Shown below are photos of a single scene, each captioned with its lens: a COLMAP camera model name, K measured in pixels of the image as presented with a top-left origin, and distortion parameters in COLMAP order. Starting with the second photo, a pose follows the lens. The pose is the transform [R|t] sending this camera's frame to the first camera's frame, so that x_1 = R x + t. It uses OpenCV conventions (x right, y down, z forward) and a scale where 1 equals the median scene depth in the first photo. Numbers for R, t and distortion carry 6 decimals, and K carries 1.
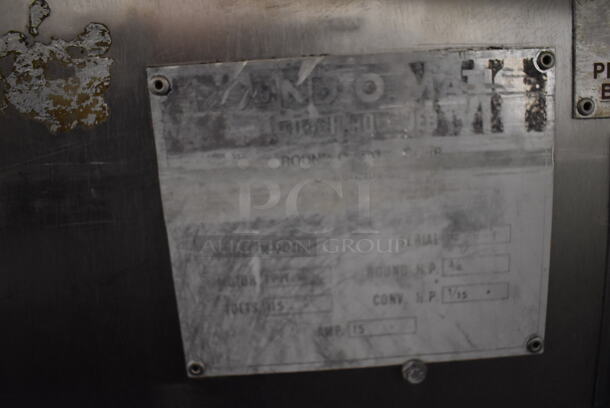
lens RADIAL K [[469.1, 0, 304.7], [0, 469.1, 203.6], [0, 0, 1]] dist [-0.093895, 0.006305]
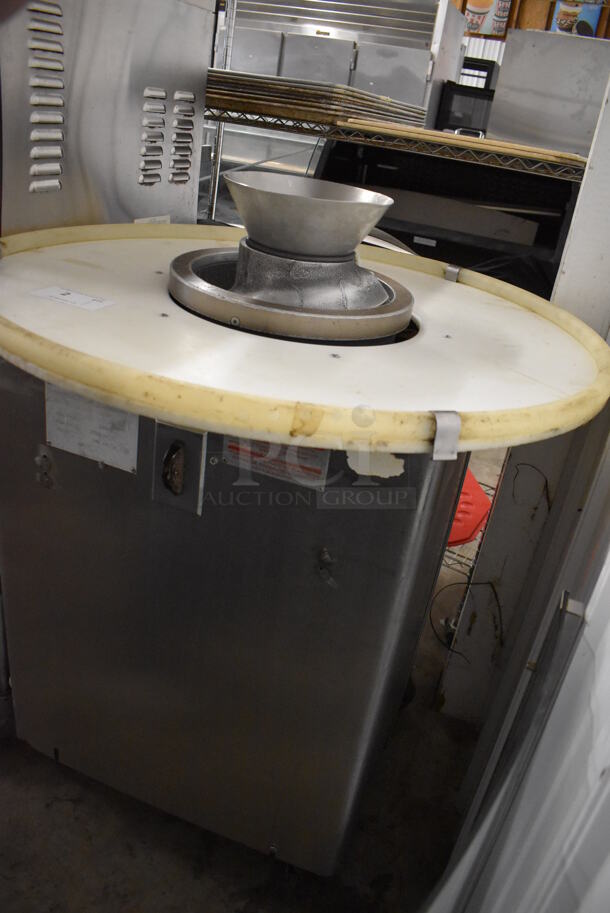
lens RADIAL K [[702.2, 0, 307.8], [0, 702.2, 455.2], [0, 0, 1]] dist [-0.093895, 0.006305]
pose [[0.907141, 0.330471, -0.260546, 3.021021], [-0.267261, 0.930656, 0.249903, -1.420991], [0.325064, -0.157064, 0.932558, -3.345483]]
